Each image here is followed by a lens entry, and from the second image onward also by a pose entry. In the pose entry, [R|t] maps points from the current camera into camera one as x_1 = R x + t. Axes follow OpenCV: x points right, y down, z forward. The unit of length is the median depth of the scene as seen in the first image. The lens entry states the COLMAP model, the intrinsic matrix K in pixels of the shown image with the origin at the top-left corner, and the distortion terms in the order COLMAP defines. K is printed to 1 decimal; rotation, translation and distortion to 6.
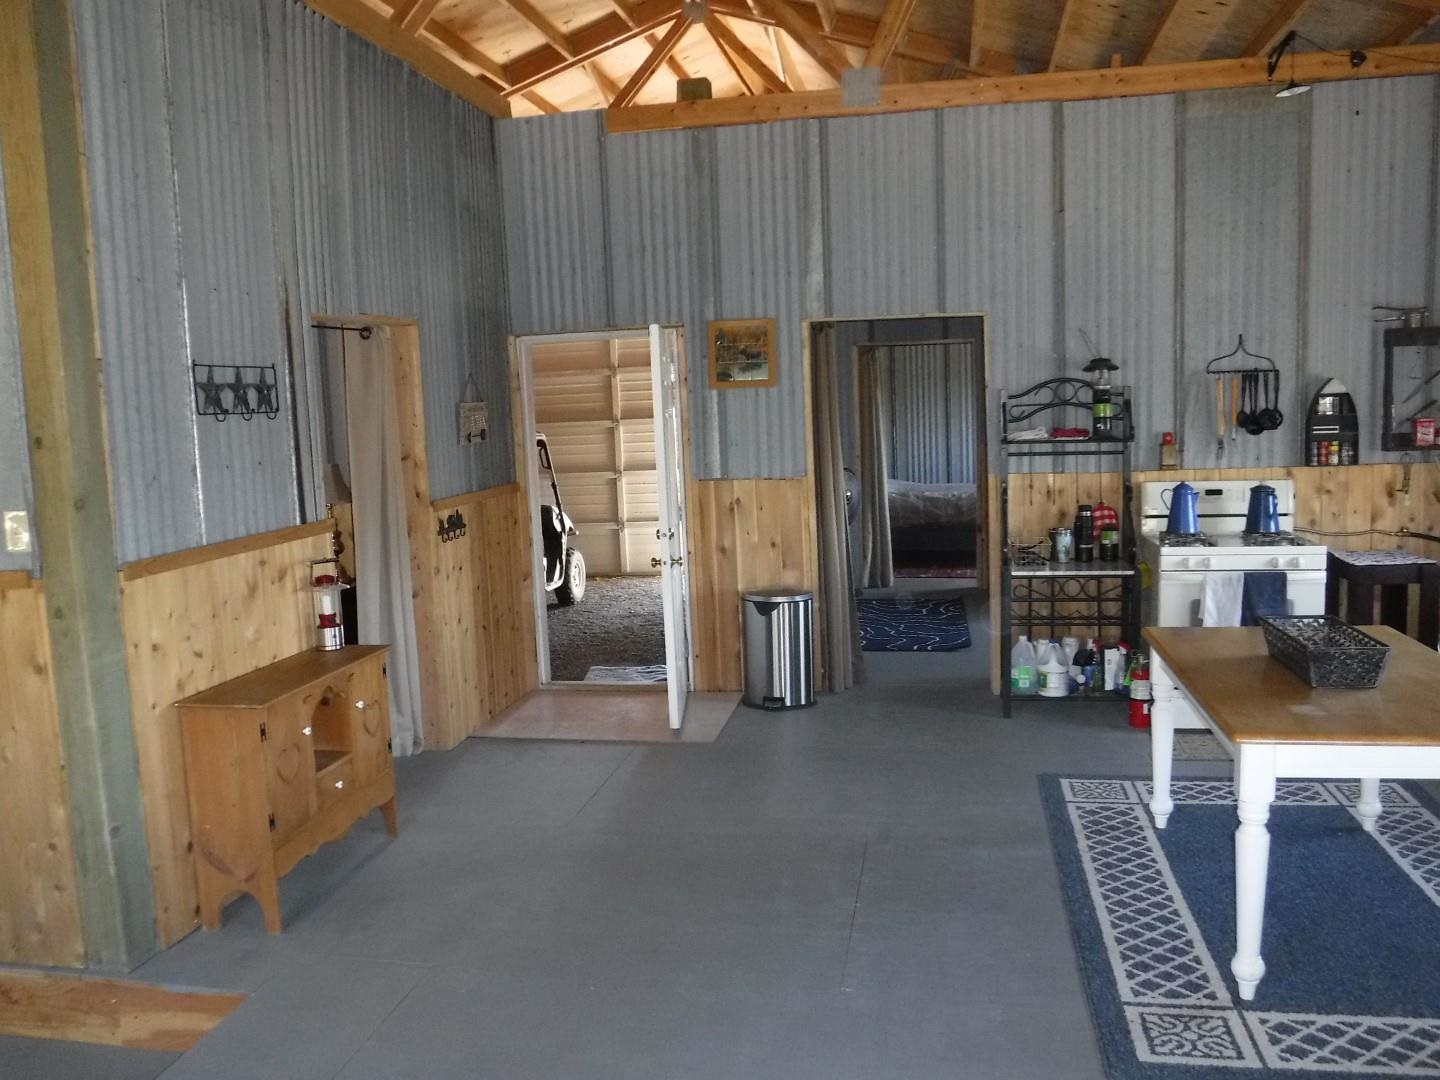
lens RADIAL K [[1205.2, 0, 701.5], [0, 1205.2, 546.1], [0, 0, 1]] dist [-0.072416, 0.041276]
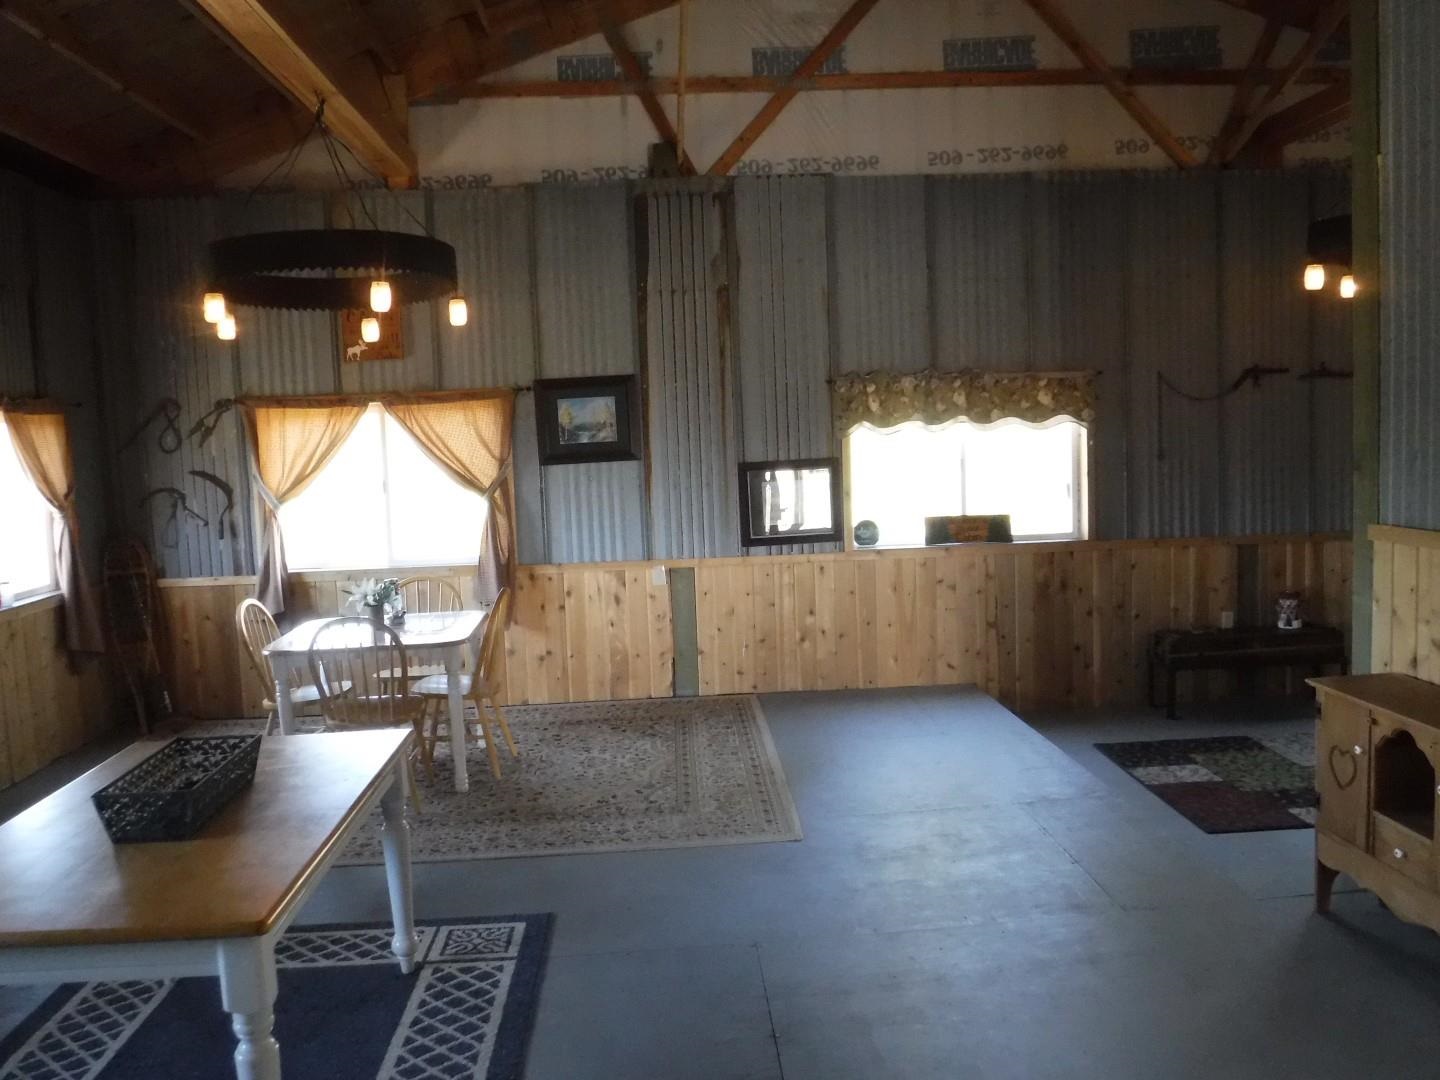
lens RADIAL K [[1196.0, 0, 716.9], [0, 1196.0, 545.5], [0, 0, 1]] dist [-0.097682, 0.059481]
pose [[-0.966726, 0.105385, -0.233098, 0.211147], [0.049485, 0.971030, 0.233777, -0.146139], [0.250981, 0.214463, -0.943935, 1.107671]]
